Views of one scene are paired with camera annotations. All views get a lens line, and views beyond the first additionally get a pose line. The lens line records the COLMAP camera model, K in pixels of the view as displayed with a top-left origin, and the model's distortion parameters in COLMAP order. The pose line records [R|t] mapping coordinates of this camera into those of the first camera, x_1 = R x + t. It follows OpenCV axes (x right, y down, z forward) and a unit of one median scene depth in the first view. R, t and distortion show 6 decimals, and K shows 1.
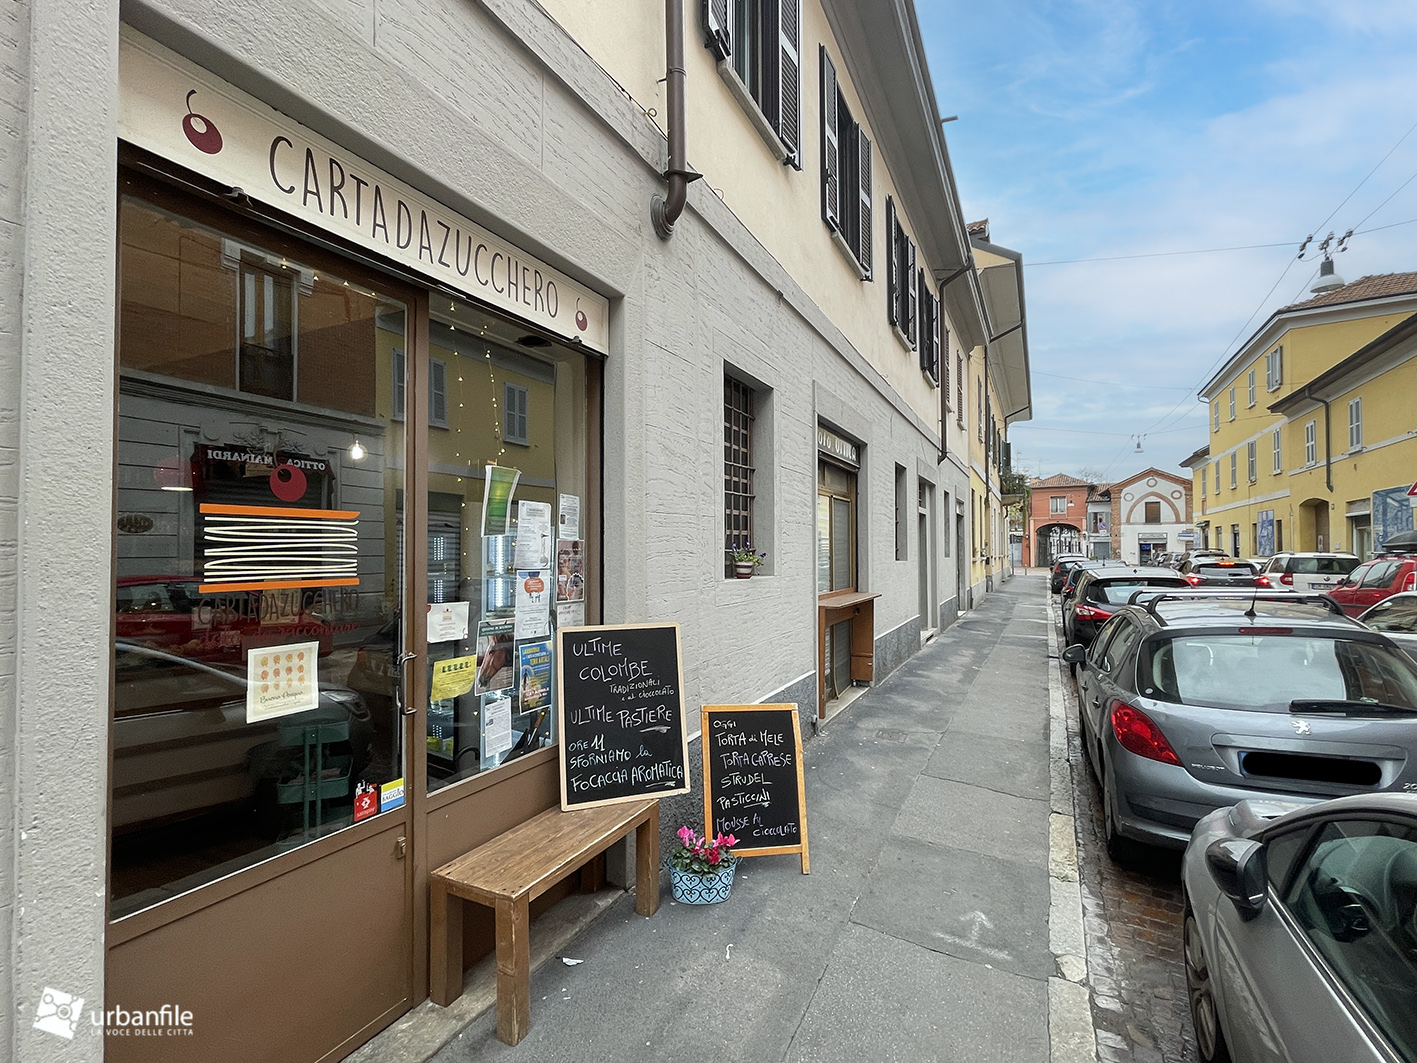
lens RADIAL K [[659.2, 0, 709.2], [0, 659.2, 531.5], [0, 0, 1]] dist [-0.000972, -0.000088]
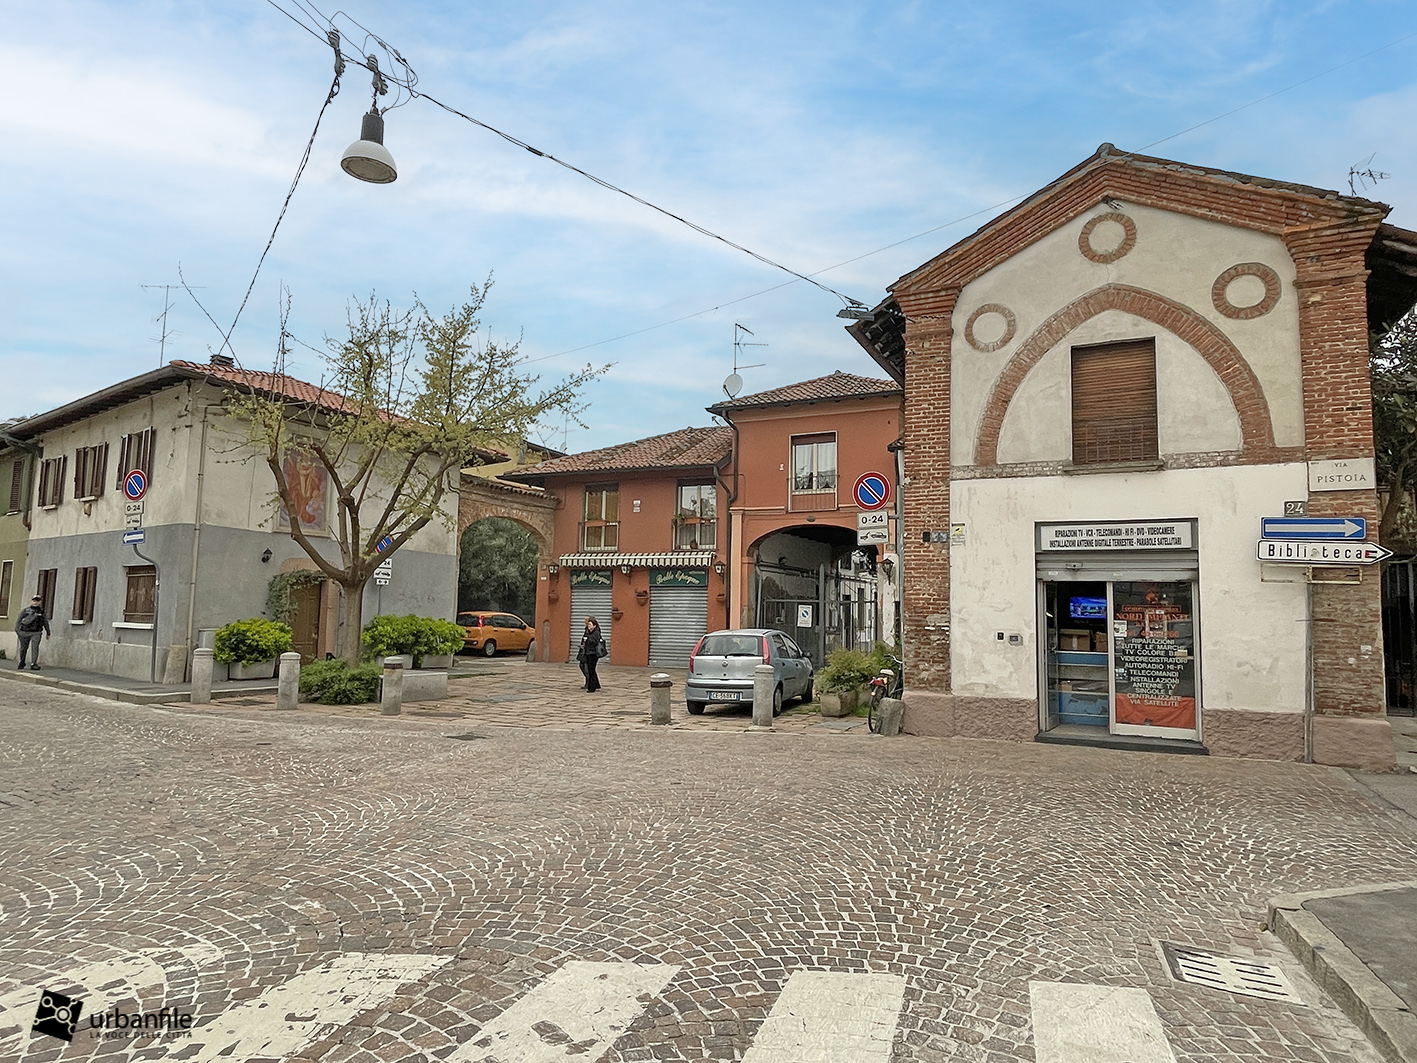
lens RADIAL K [[845.0, 0, 708.6], [0, 845.0, 539.0], [0, 0, 1]] dist [0.004456, 0.000421]
pose [[0.999482, 0.028805, -0.014386, 0.568542], [-0.029876, 0.996276, -0.080876, 0.027920], [0.012002, 0.081264, 0.996620, 0.776601]]
